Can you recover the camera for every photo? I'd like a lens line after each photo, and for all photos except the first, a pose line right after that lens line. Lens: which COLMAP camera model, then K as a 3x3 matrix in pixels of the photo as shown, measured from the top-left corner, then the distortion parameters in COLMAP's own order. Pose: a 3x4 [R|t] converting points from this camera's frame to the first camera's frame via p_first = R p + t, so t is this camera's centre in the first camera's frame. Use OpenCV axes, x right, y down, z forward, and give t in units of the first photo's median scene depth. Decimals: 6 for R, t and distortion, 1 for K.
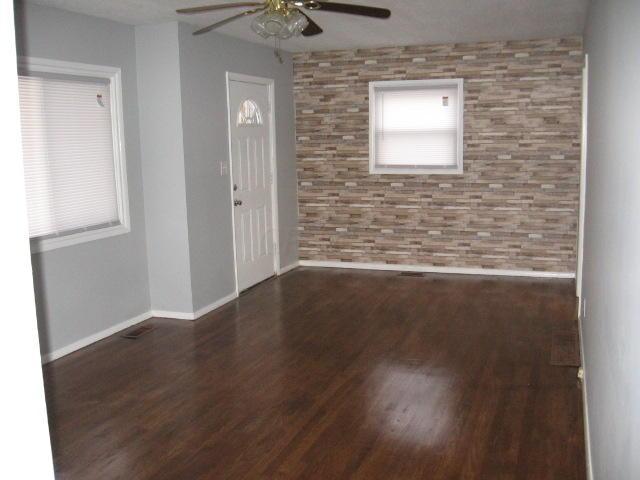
lens RADIAL K [[686.2, 0, 320.0], [0, 686.2, 238.9], [0, 0, 1]] dist [-0.075026, 0.000000]
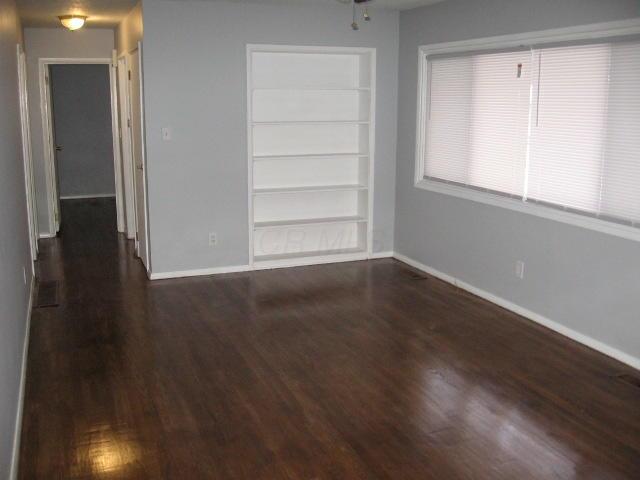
lens RADIAL K [[686.2, 0, 320.2], [0, 686.2, 239.4], [0, 0, 1]] dist [-0.075026, 0.000000]
pose [[-0.756749, 0.149009, -0.636496, 0.579592], [-0.081902, 0.944390, 0.318464, -0.284883], [0.648555, 0.293127, -0.702462, 1.694220]]
